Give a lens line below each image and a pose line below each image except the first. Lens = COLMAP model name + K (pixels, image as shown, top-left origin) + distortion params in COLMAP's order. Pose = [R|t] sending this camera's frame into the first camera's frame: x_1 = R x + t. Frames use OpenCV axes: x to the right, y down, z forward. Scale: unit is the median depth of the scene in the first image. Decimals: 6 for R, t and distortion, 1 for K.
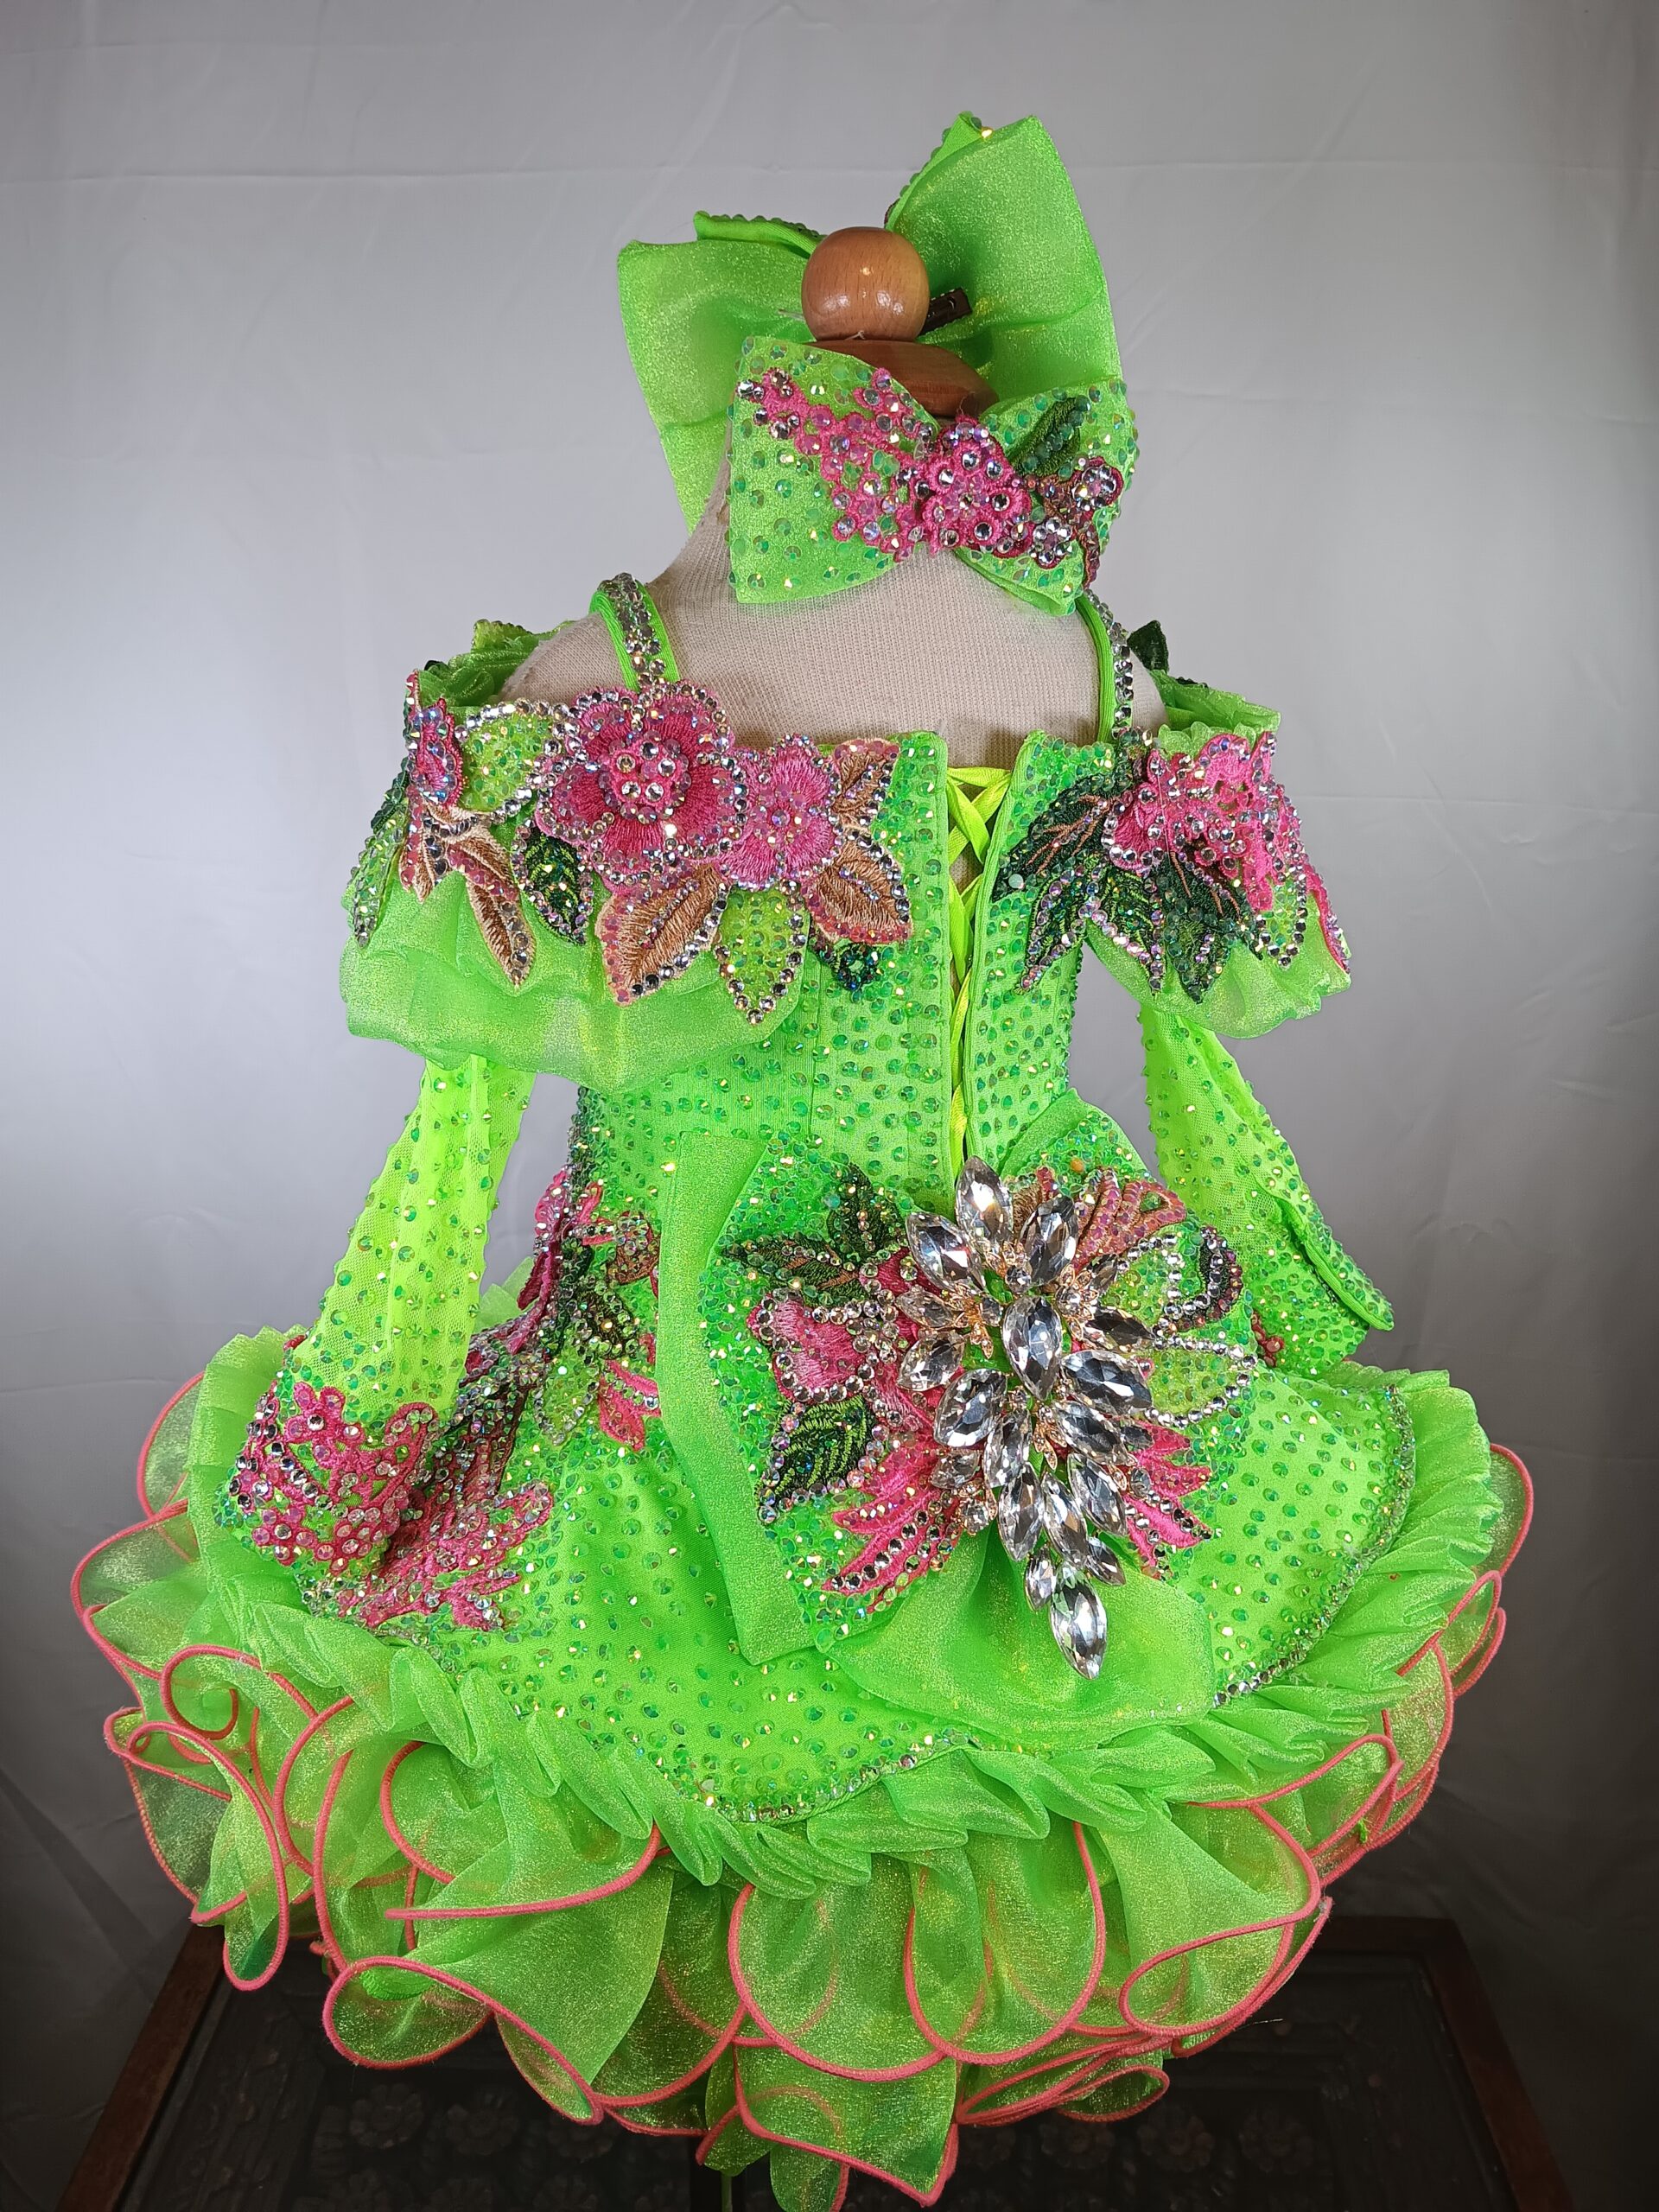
lens RADIAL K [[1710.2, 0, 829.5], [0, 1710.2, 1106.0], [0, 0, 1]] dist [0.074284, -0.258417]
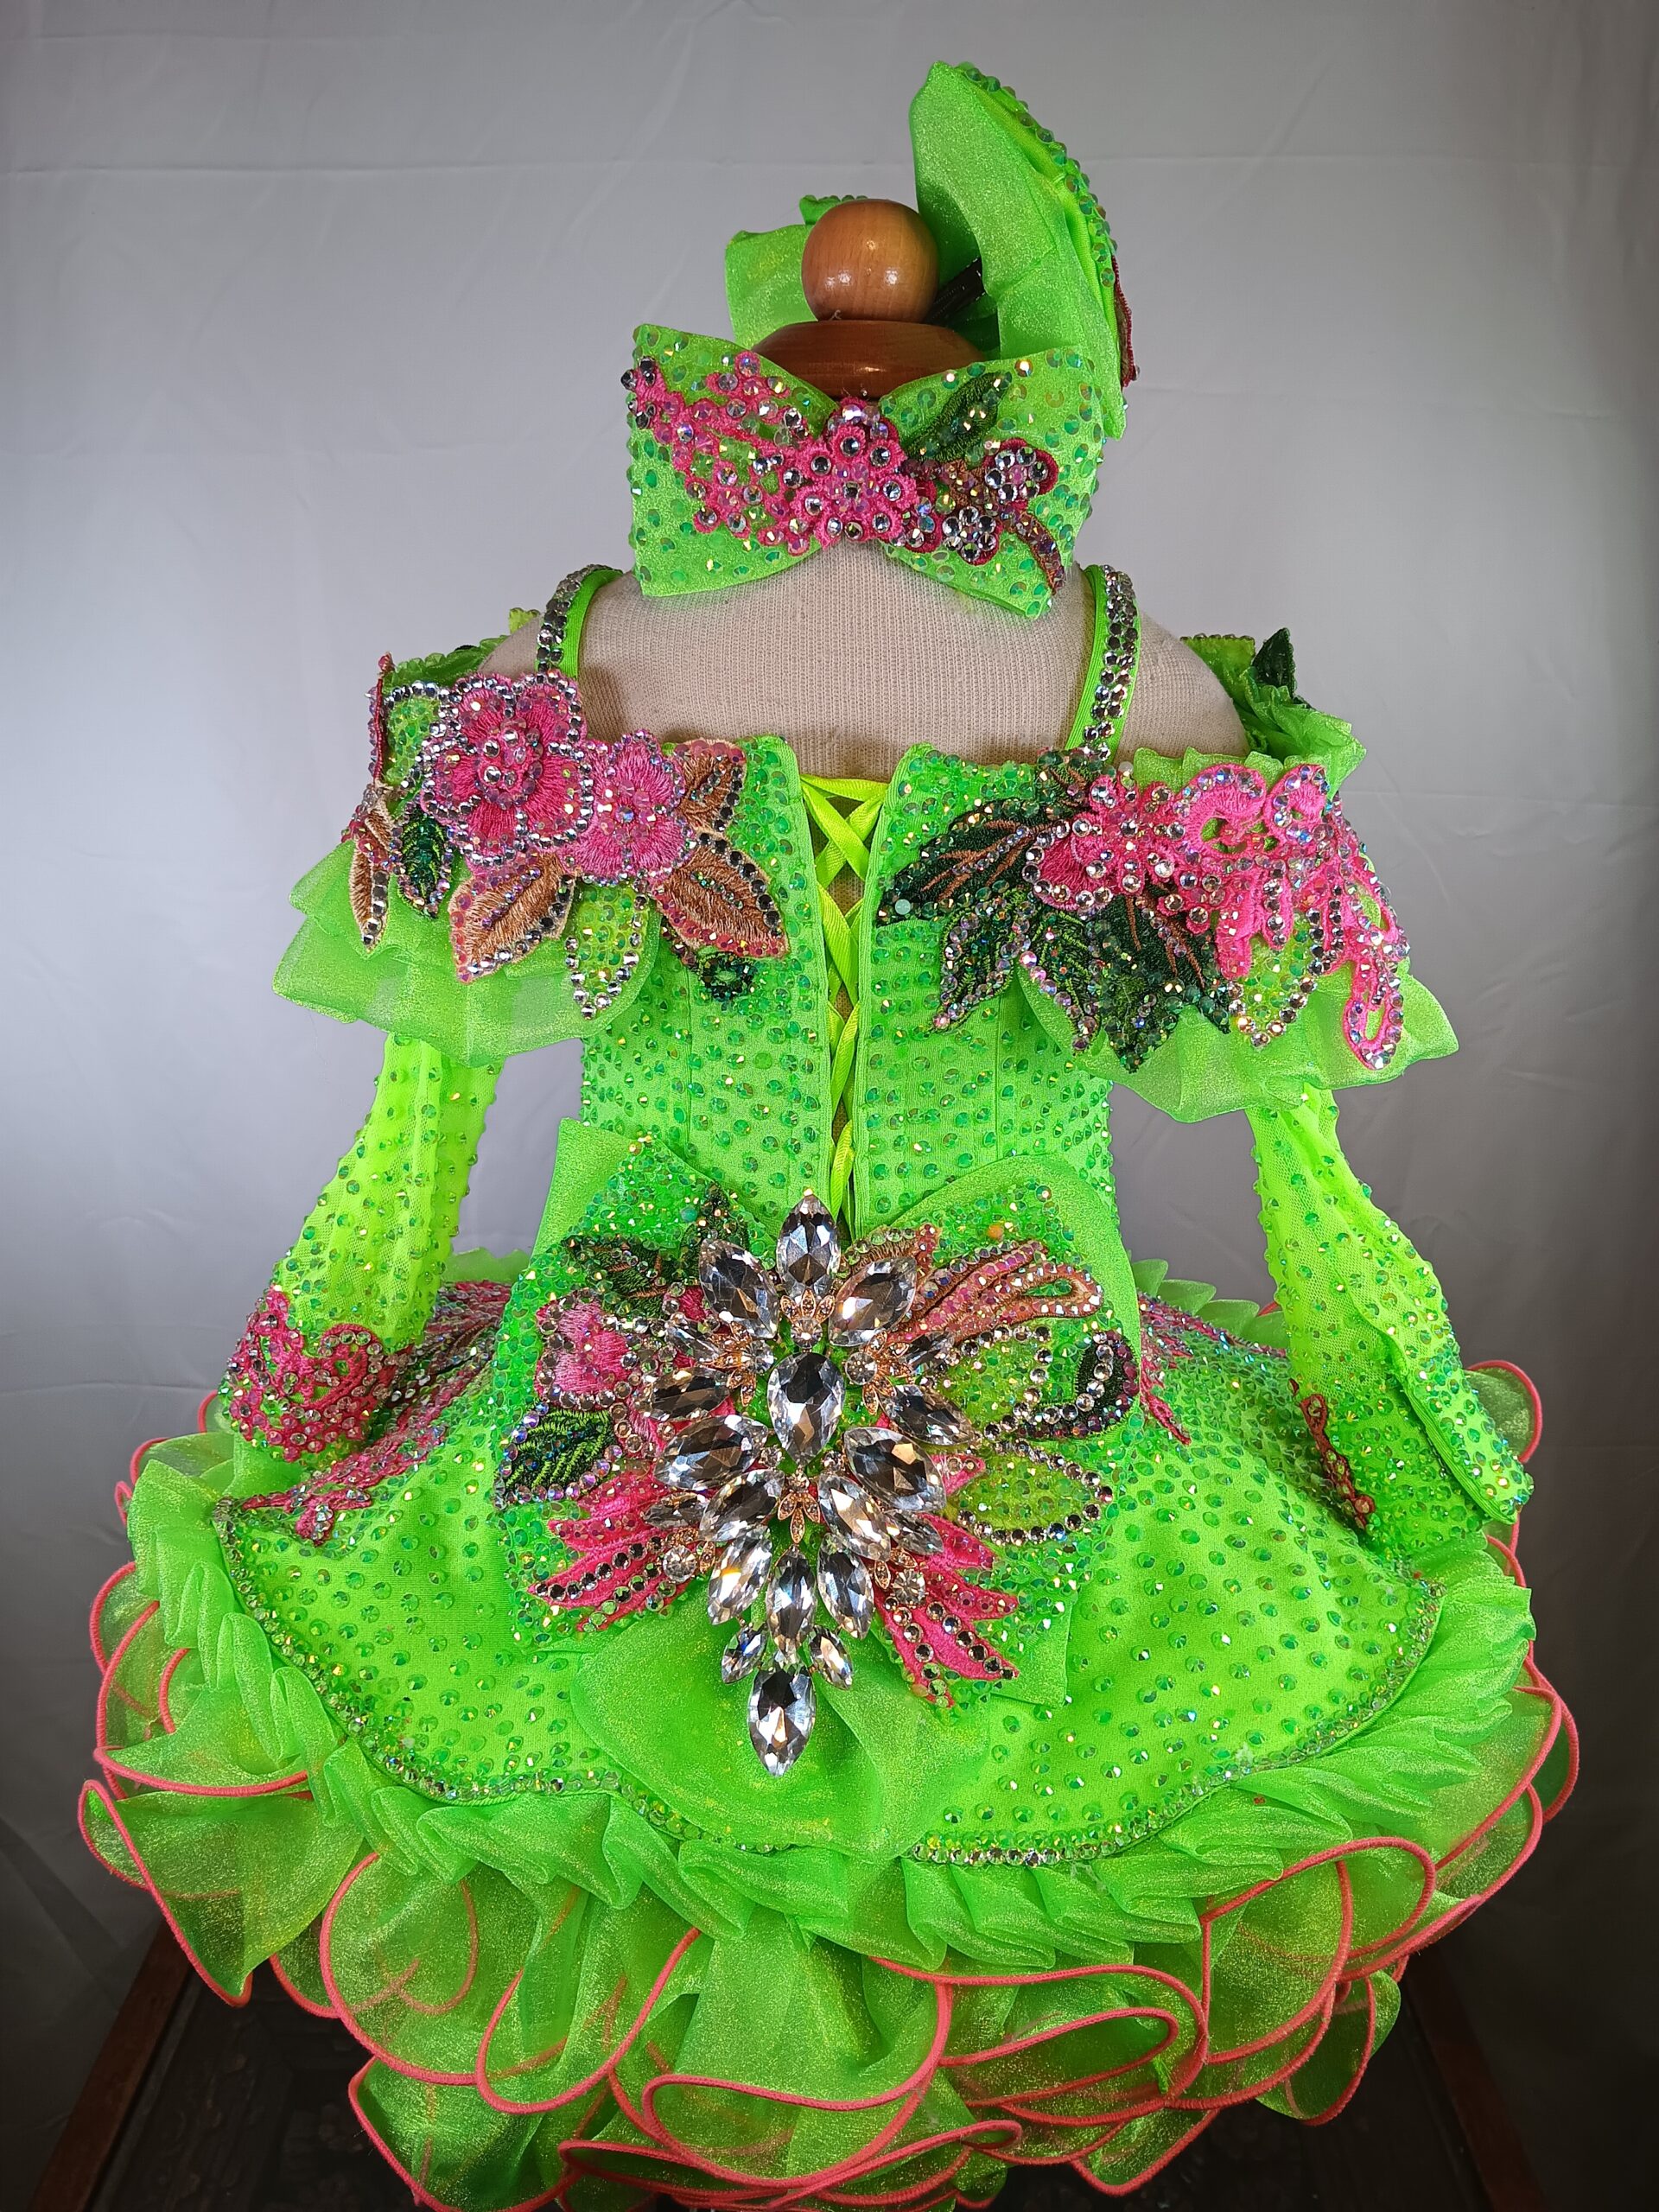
lens RADIAL K [[1710.2, 0, 829.5], [0, 1710.2, 1106.0], [0, 0, 1]] dist [0.074284, -0.258417]
pose [[0.866933, 0.162482, -0.471197, 0.499725], [-0.160509, 0.986022, 0.044695, -0.058826], [0.471872, 0.036884, 0.880895, 0.174750]]
